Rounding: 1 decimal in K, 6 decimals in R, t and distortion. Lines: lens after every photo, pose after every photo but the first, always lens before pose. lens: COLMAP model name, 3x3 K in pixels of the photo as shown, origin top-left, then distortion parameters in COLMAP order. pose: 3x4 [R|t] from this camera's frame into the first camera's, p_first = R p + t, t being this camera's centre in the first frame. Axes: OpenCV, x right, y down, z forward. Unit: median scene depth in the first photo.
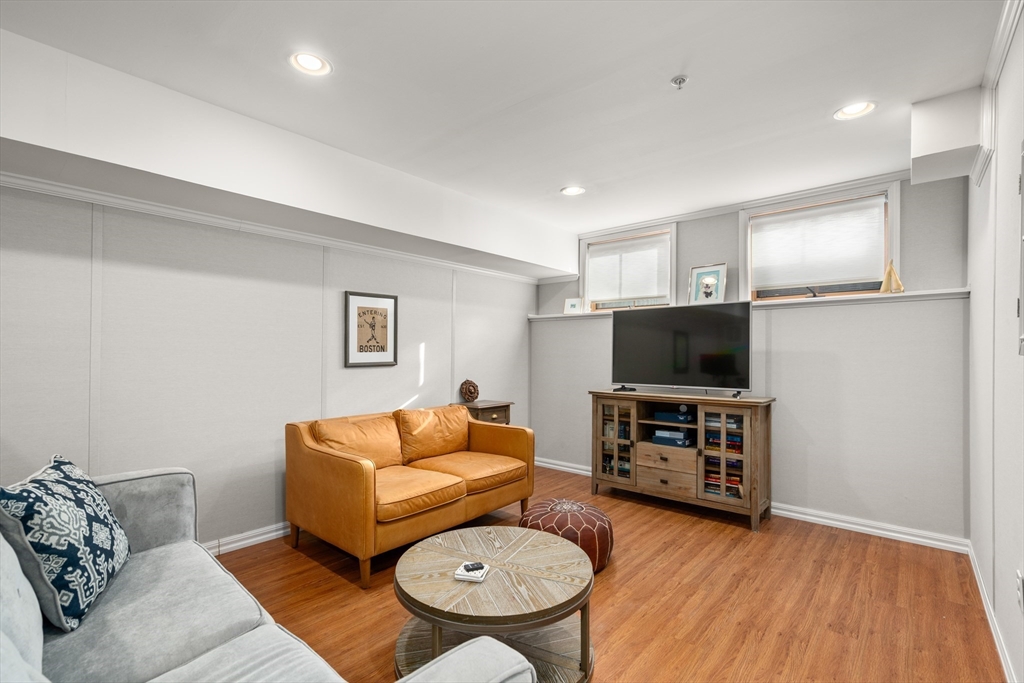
lens RADIAL K [[471.5, 0, 506.2], [0, 471.5, 350.4], [0, 0, 1]] dist [-0.001486, 0.000288]
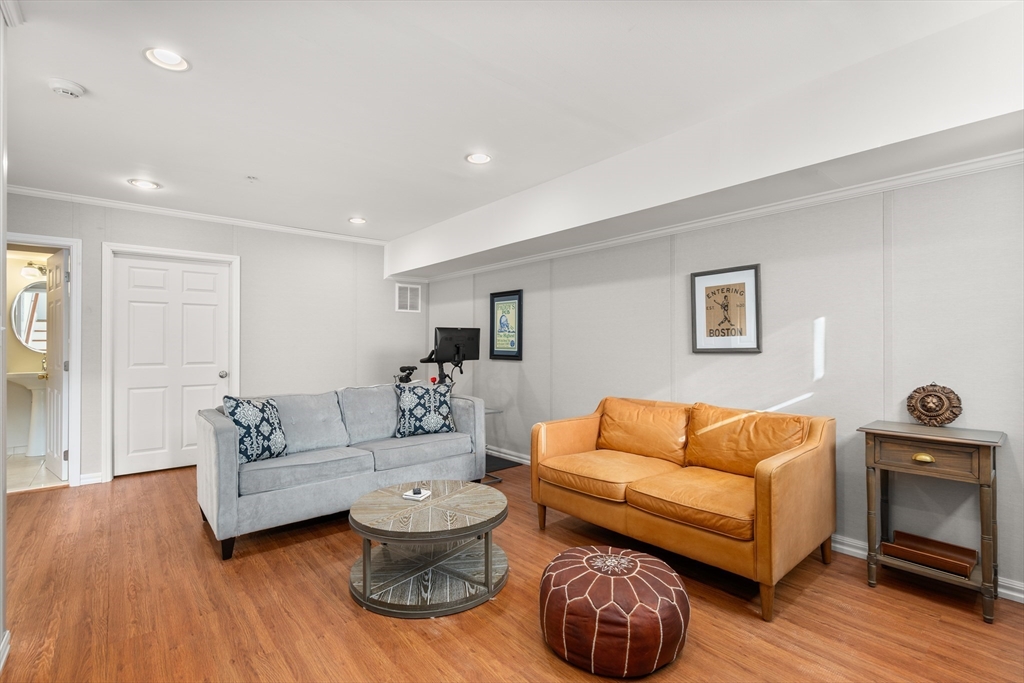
lens RADIAL K [[462.3, 0, 512.0], [0, 462.3, 341.5], [0, 0, 1]] dist [-0.002521, -0.000161]
pose [[-0.152275, -0.014618, -0.988230, 0.630740], [0.005499, 0.999863, -0.015637, 0.024696], [0.988323, -0.007816, -0.152174, 0.765623]]
